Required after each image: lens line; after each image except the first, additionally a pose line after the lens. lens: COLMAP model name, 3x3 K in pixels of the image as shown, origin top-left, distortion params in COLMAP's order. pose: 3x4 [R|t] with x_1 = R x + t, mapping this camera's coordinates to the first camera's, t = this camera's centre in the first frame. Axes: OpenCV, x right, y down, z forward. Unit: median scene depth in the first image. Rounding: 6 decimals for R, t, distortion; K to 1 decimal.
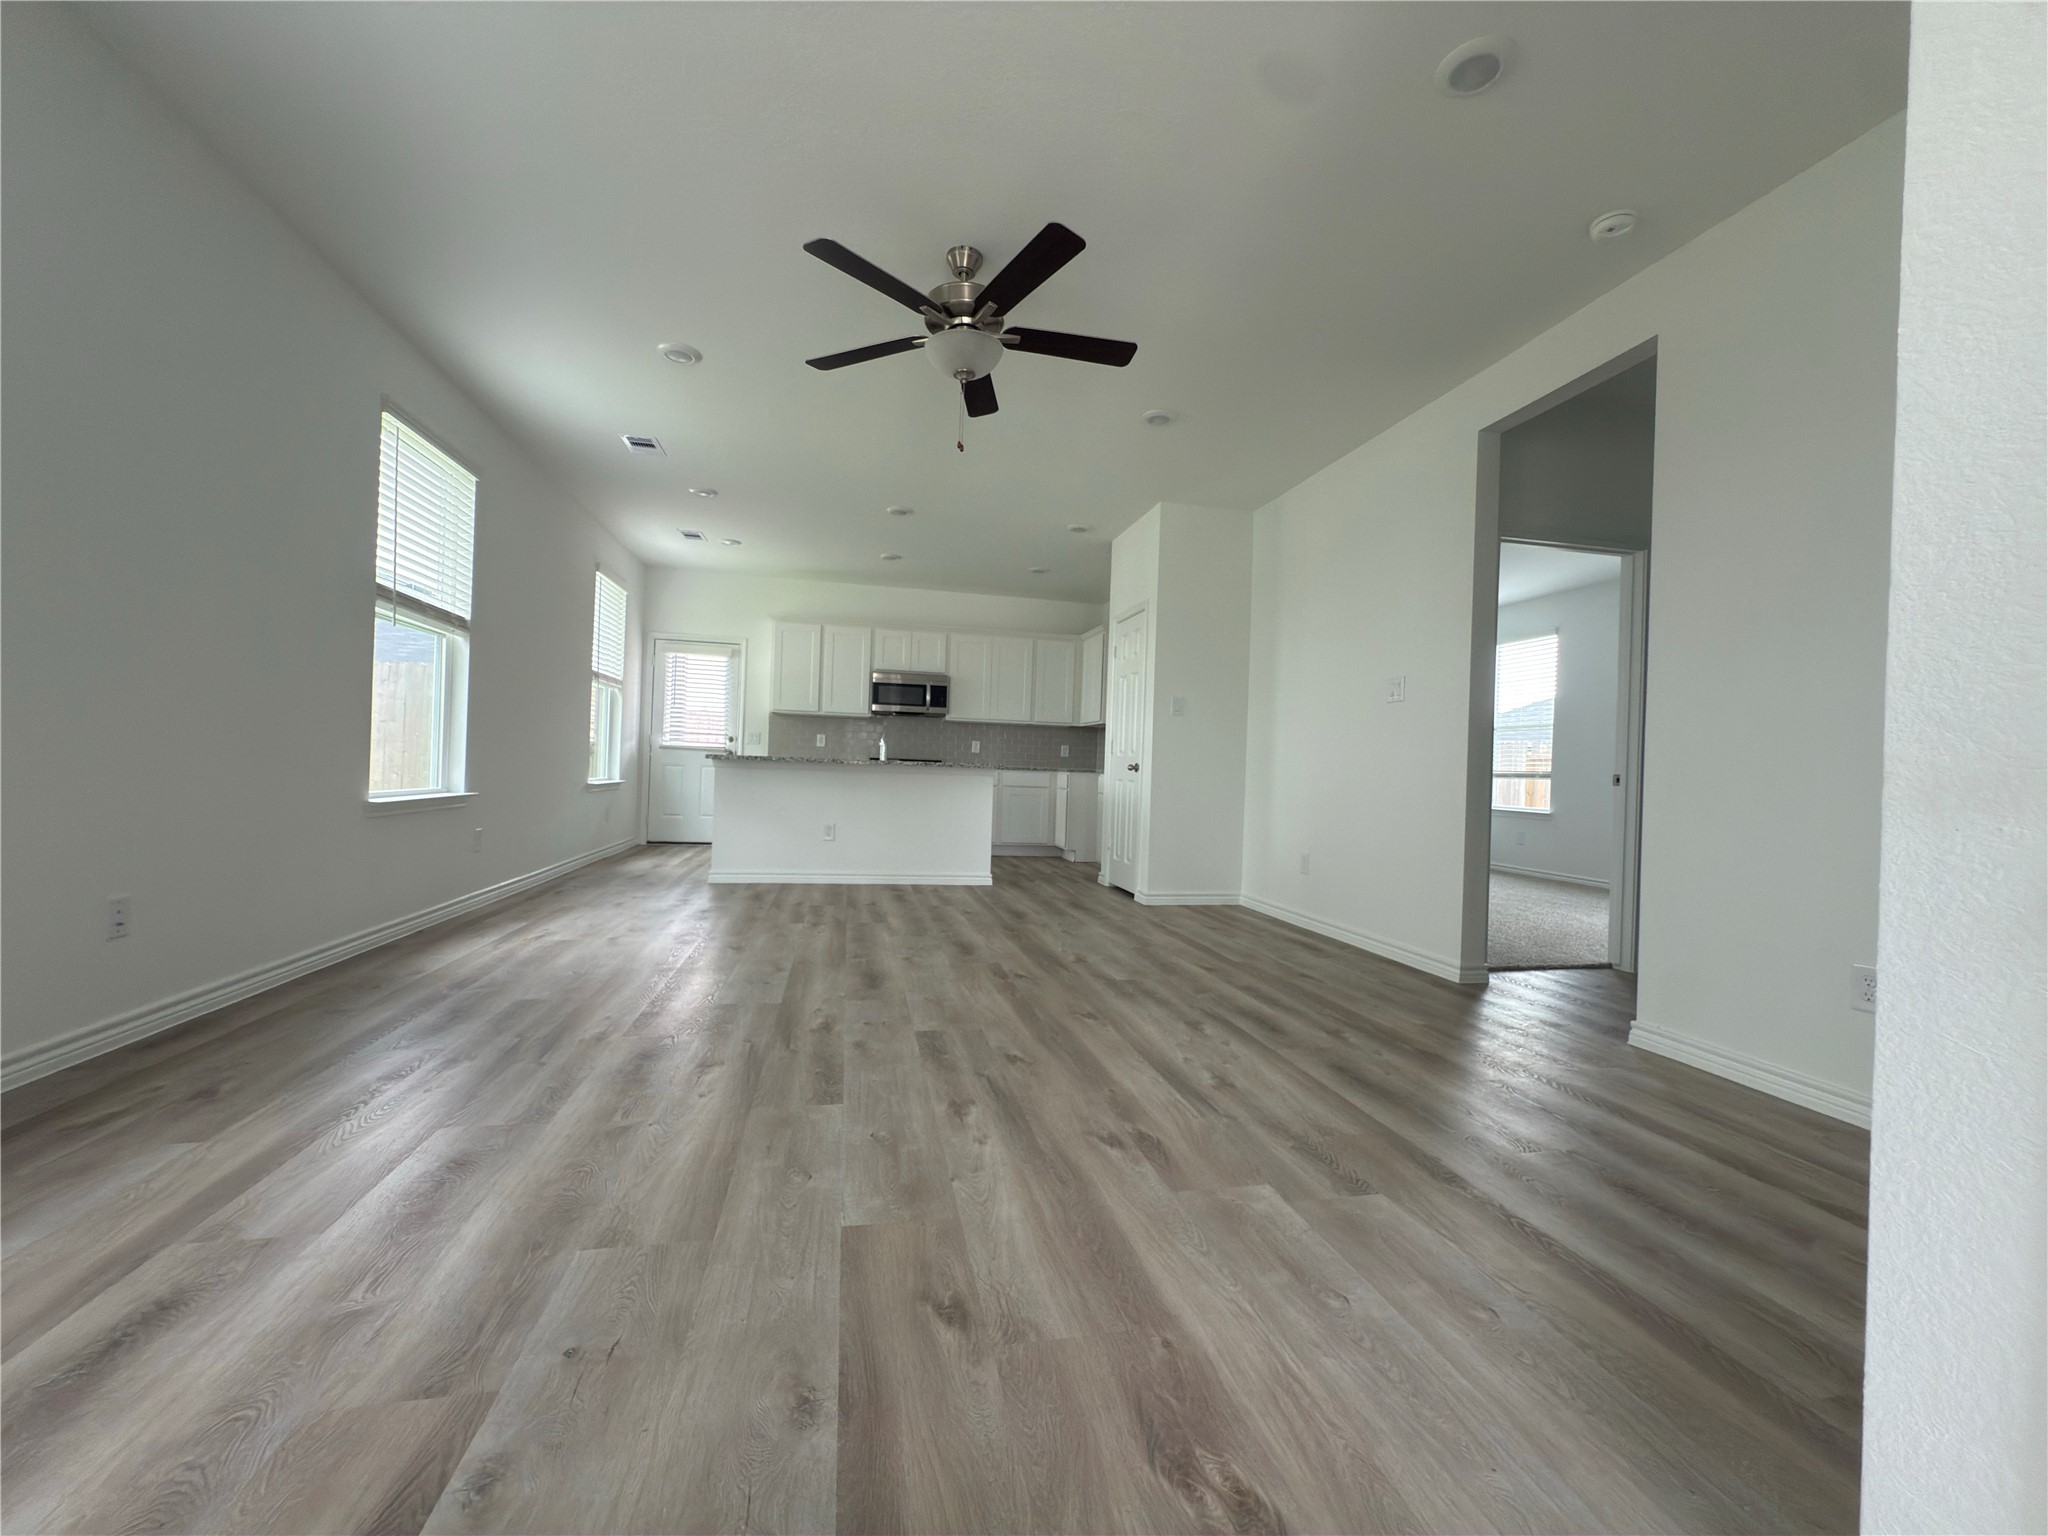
lens RADIAL K [[816.2, 0, 1024.0], [0, 816.2, 768.0], [0, 0, 1]] dist [0.000106, 0.000256]
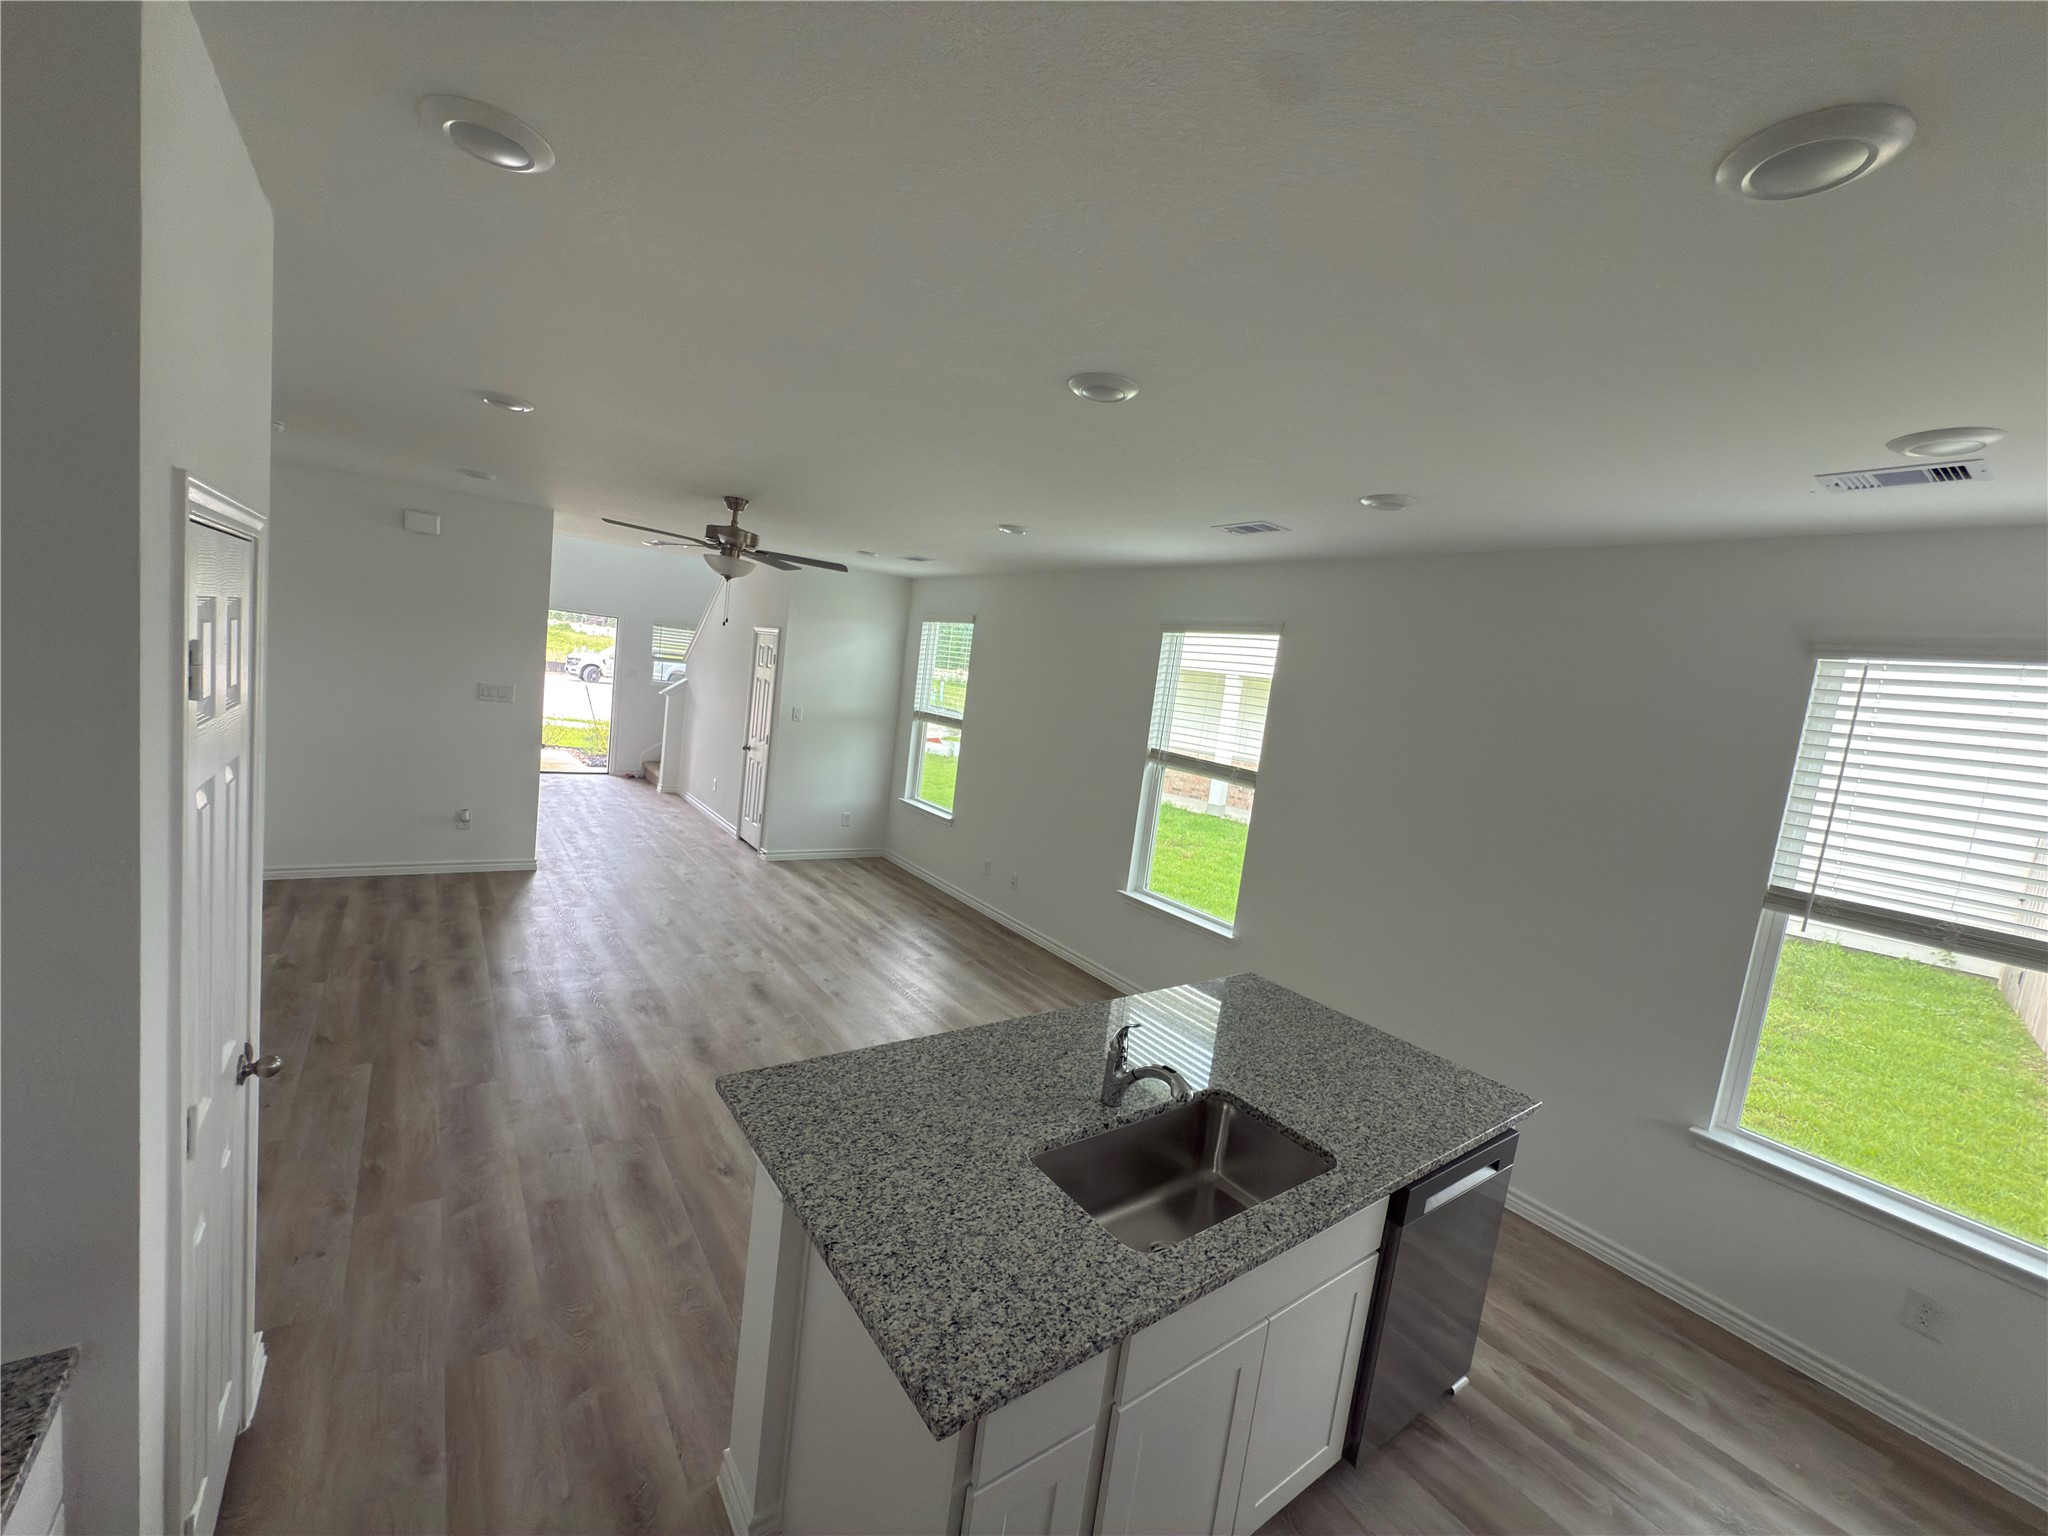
lens RADIAL K [[816.2, 0, 1024.0], [0, 816.2, 768.0], [0, 0, 1]] dist [0.000106, 0.000256]
pose [[-0.904312, -0.098957, -0.415244, 0.015468], [-0.151743, 0.983744, 0.096028, -0.220593], [0.398992, 0.149849, -0.904627, 1.659149]]
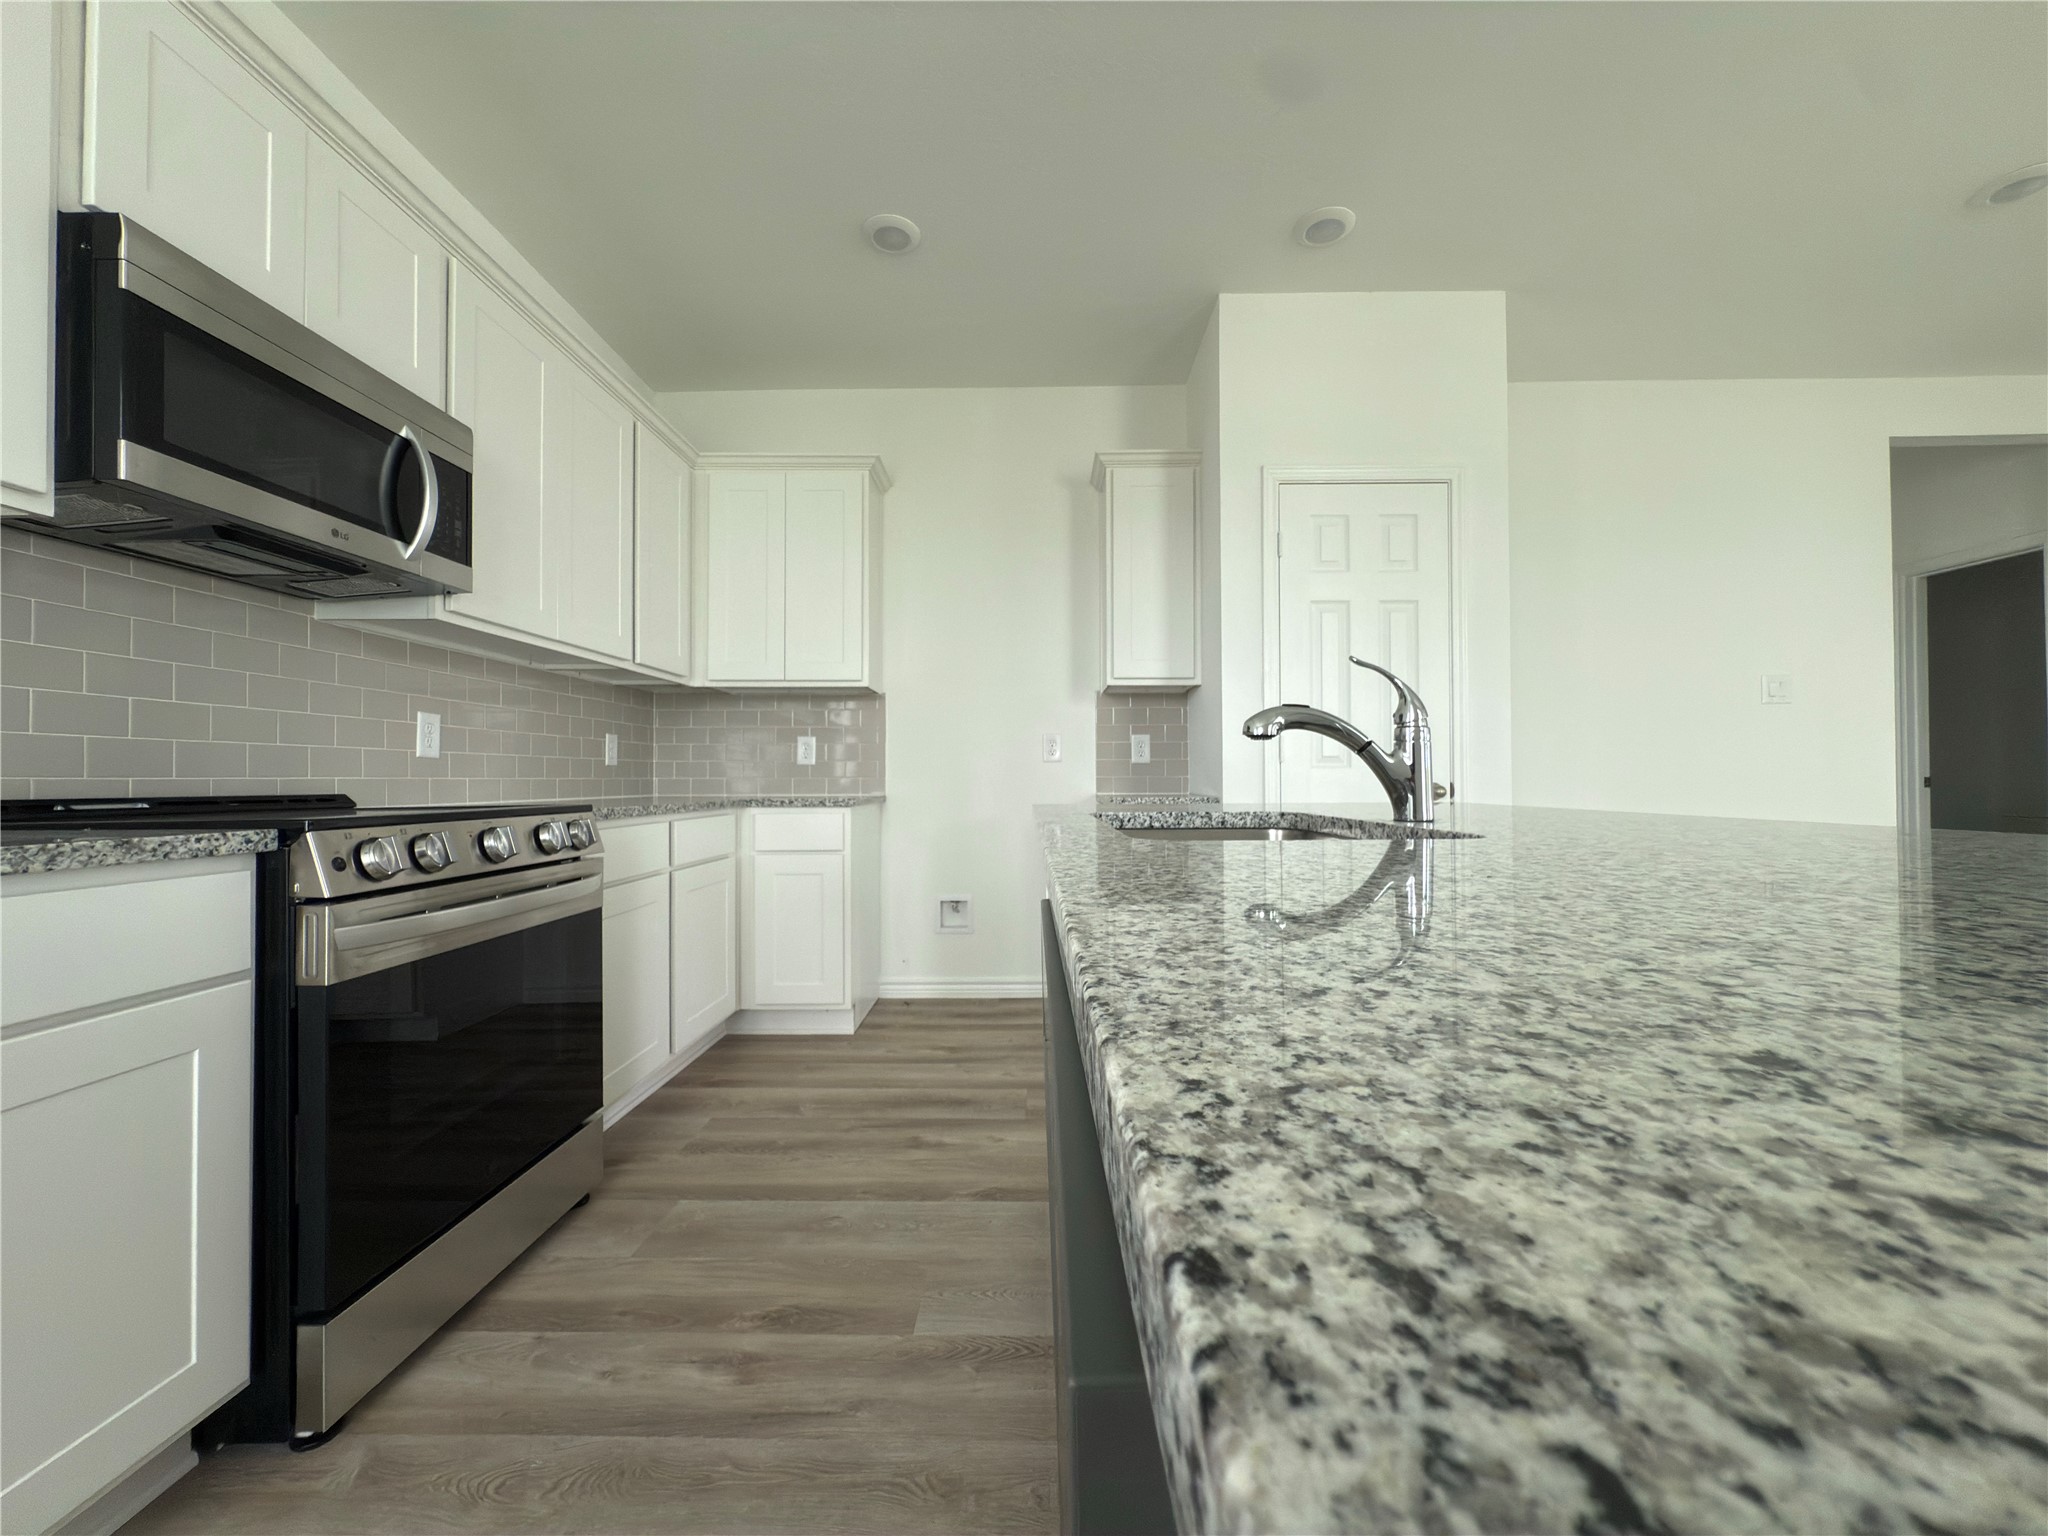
lens RADIAL K [[816.2, 0, 1024.0], [0, 816.2, 768.0], [0, 0, 1]] dist [0.000106, 0.000256]
pose [[0.230430, -0.021407, 0.972854, -0.496730], [0.009318, 0.999761, 0.019792, -0.033955], [-0.973044, 0.004504, 0.230574, 1.369088]]
